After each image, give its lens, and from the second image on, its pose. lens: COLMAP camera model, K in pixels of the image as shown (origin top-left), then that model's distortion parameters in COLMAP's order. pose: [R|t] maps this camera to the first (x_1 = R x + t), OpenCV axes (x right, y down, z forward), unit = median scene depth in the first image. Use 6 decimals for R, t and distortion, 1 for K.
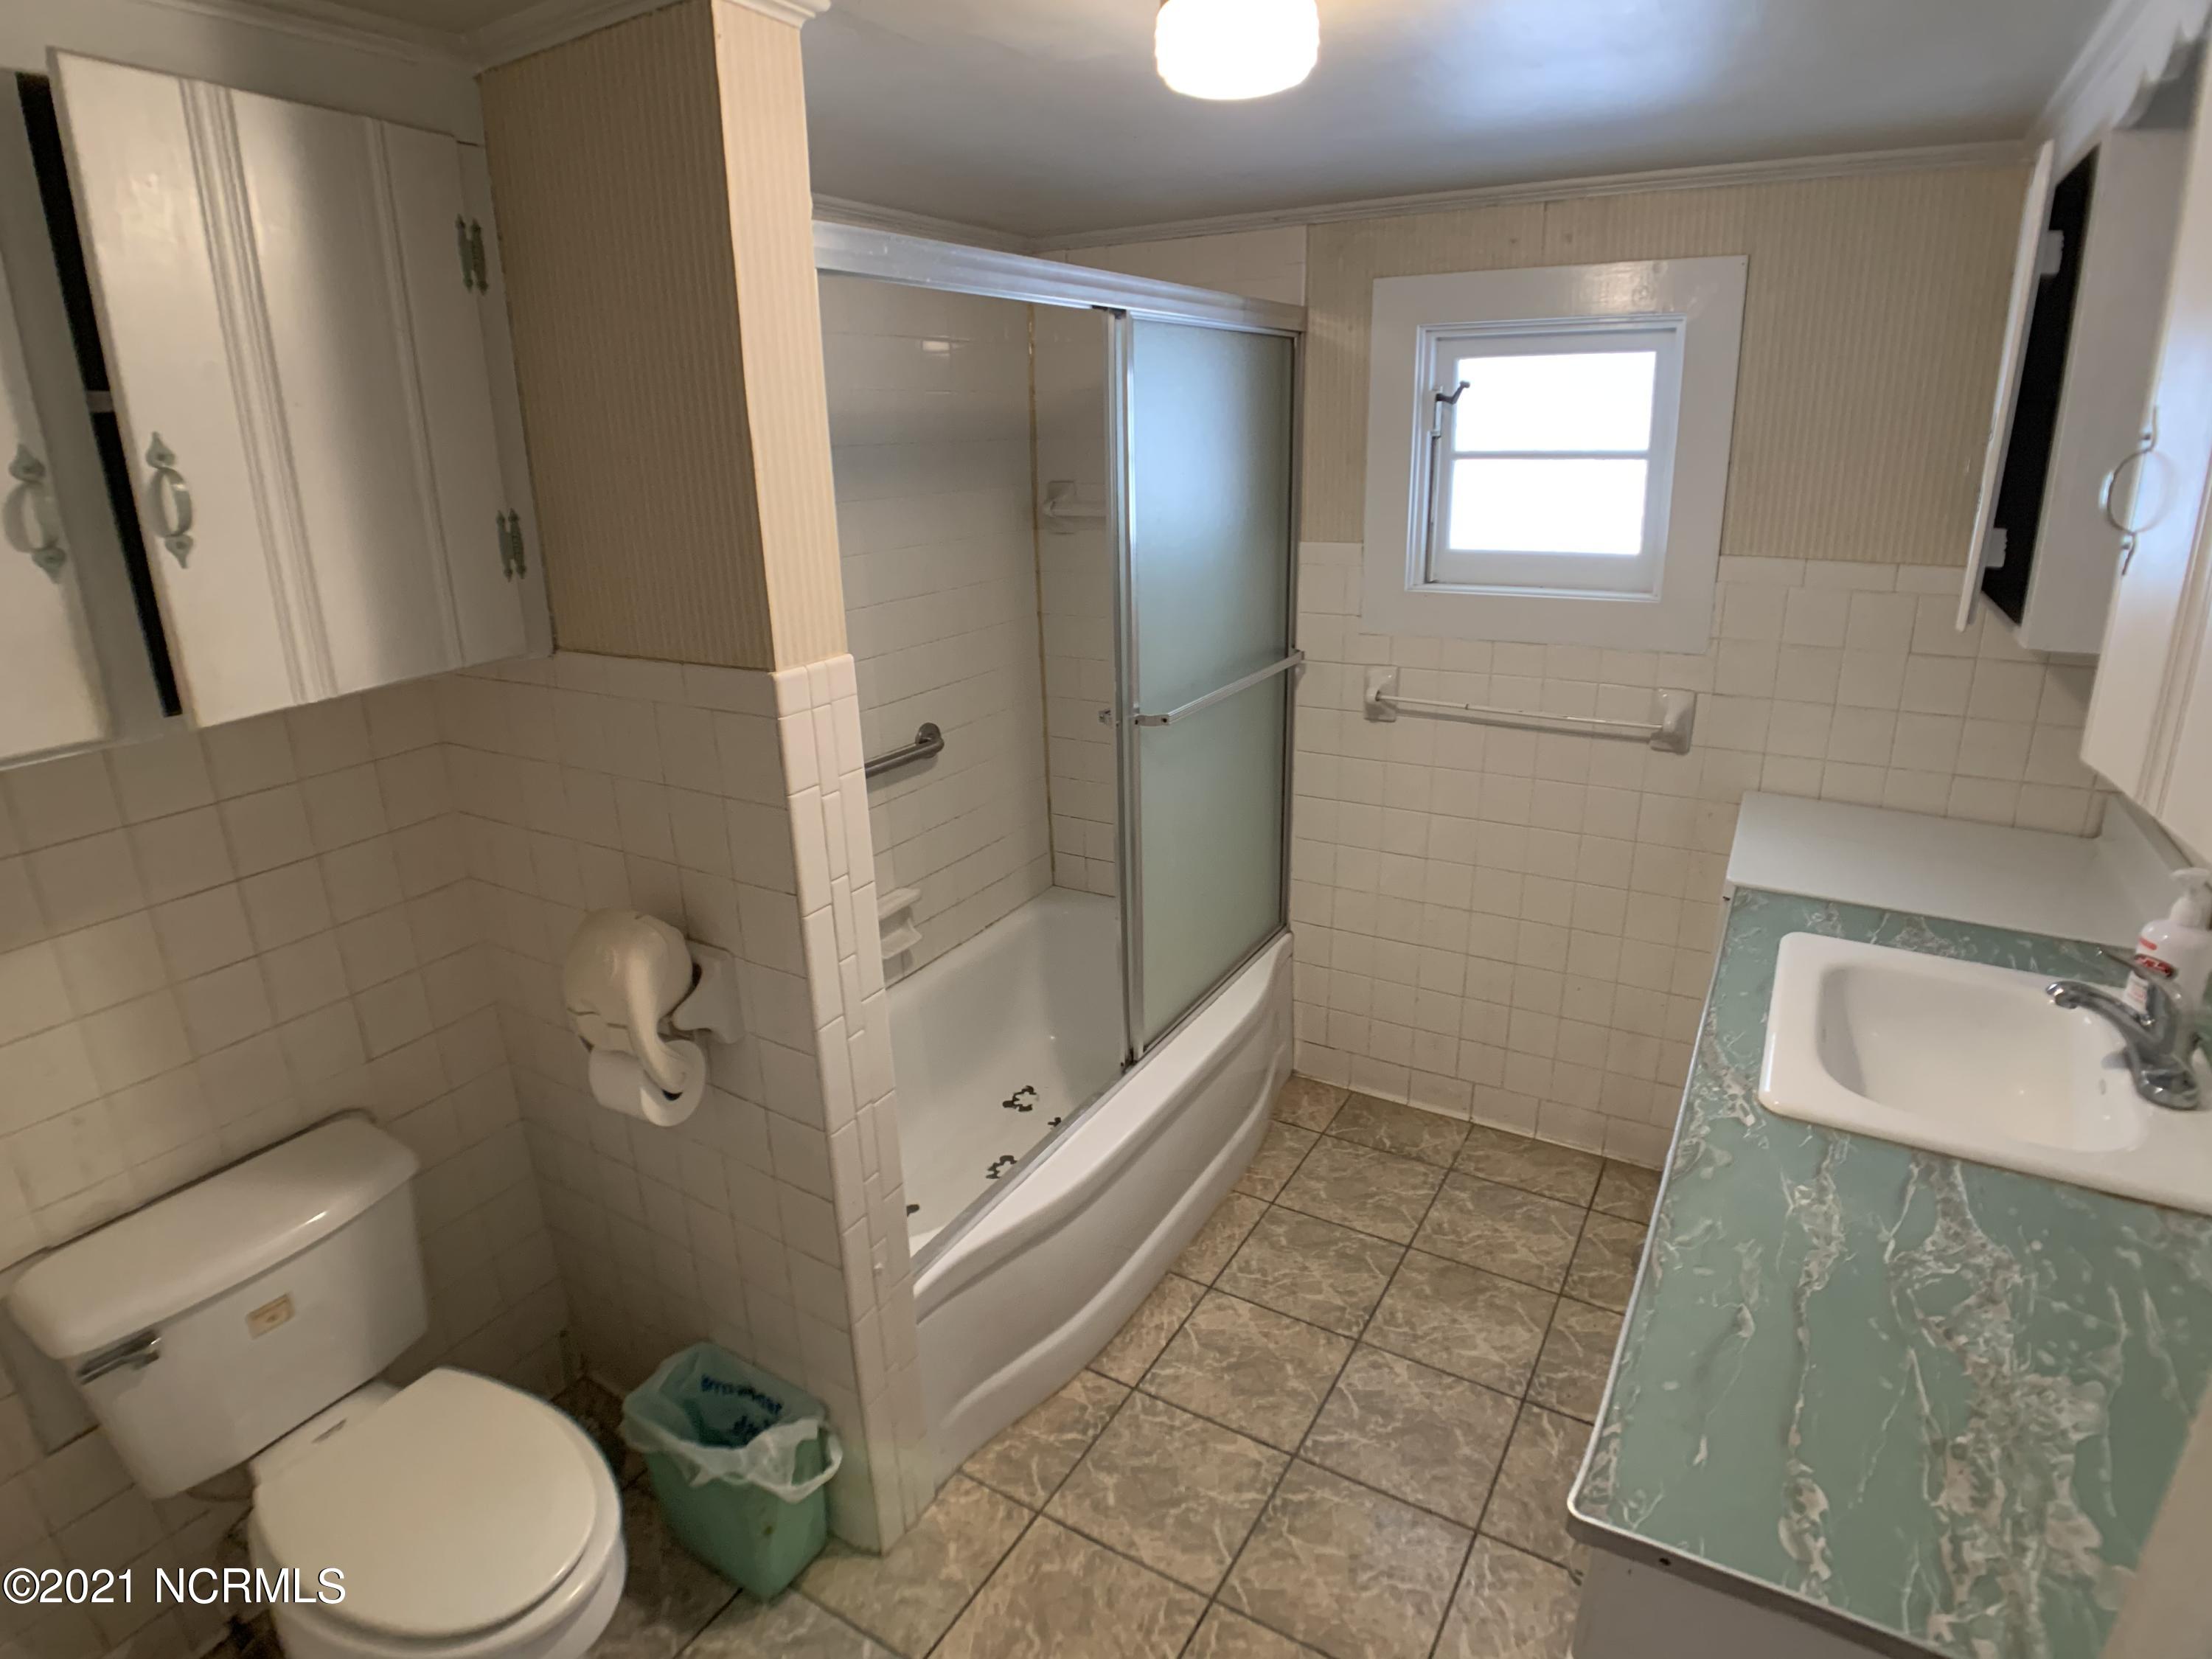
lens RADIAL K [[1195.3, 0, 1077.7], [0, 1195.3, 813.8], [0, 0, 1]] dist [-0.099274, 0.022391]
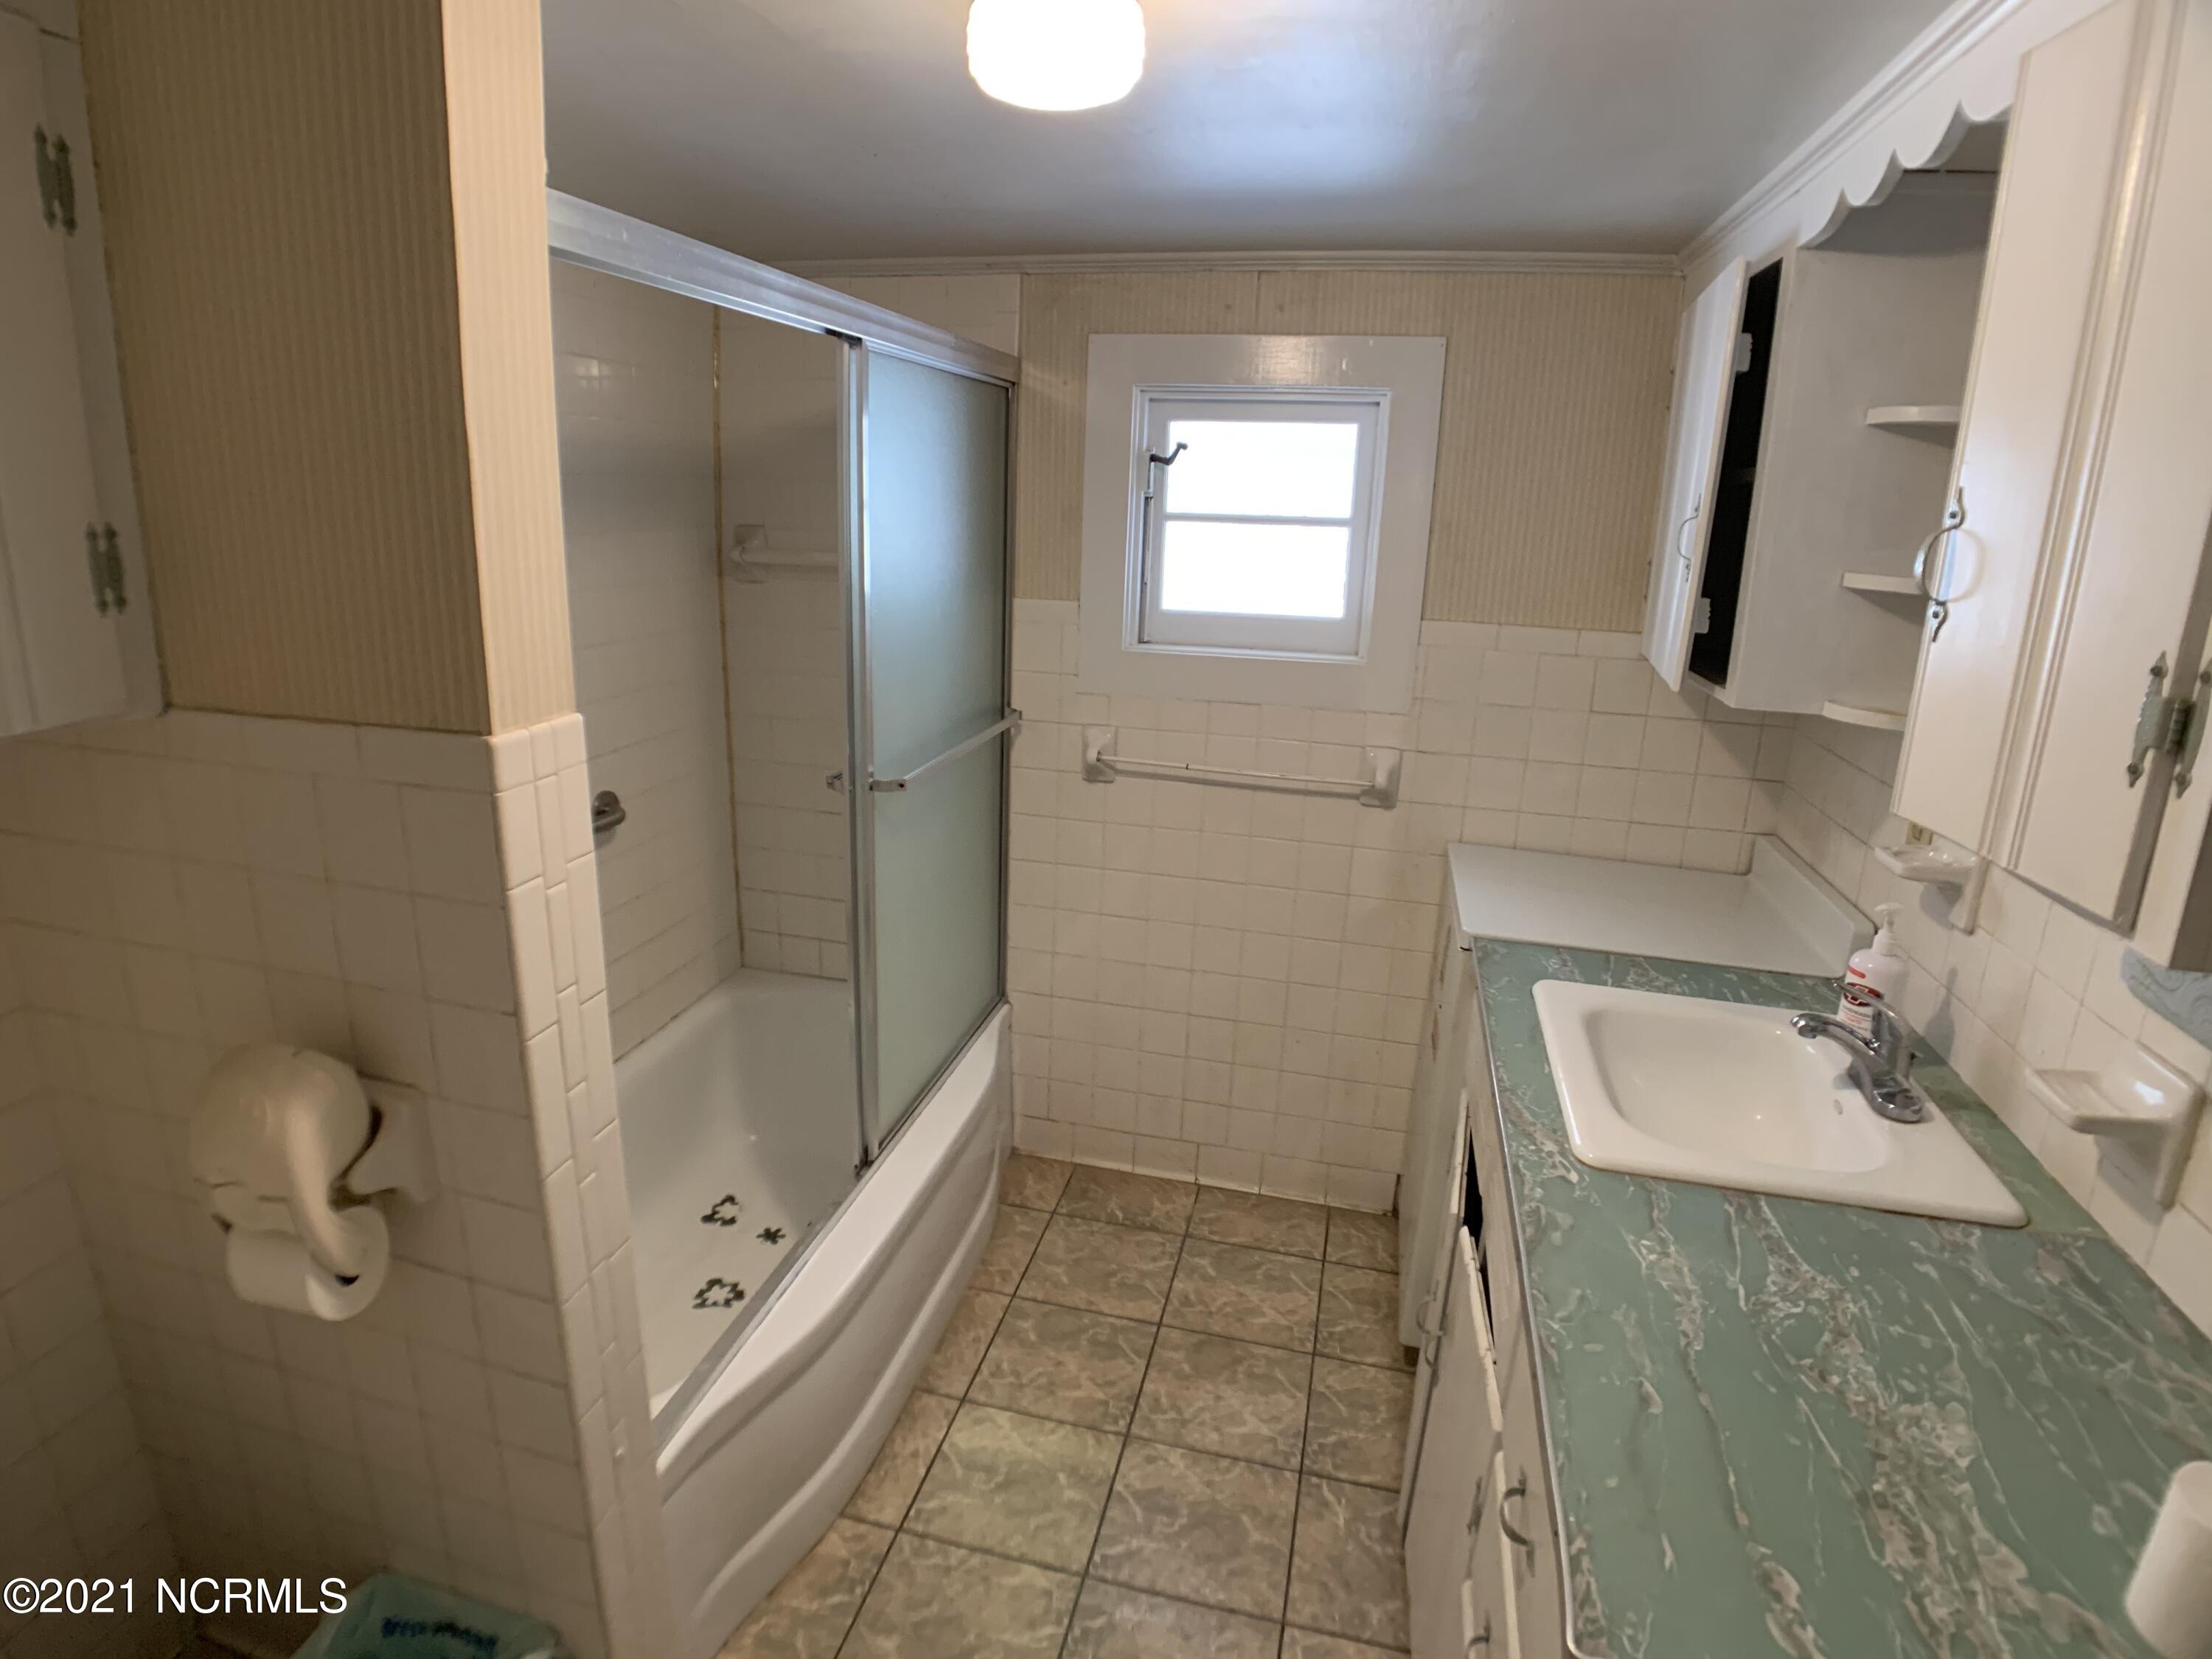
lens RADIAL K [[1195.3, 0, 1077.7], [0, 1195.3, 813.8], [0, 0, 1]] dist [-0.099274, 0.022391]
pose [[0.952158, -0.021160, 0.304873, -0.097086], [0.036111, 0.998401, -0.043485, -0.015712], [-0.303466, 0.052414, 0.951400, 0.110855]]
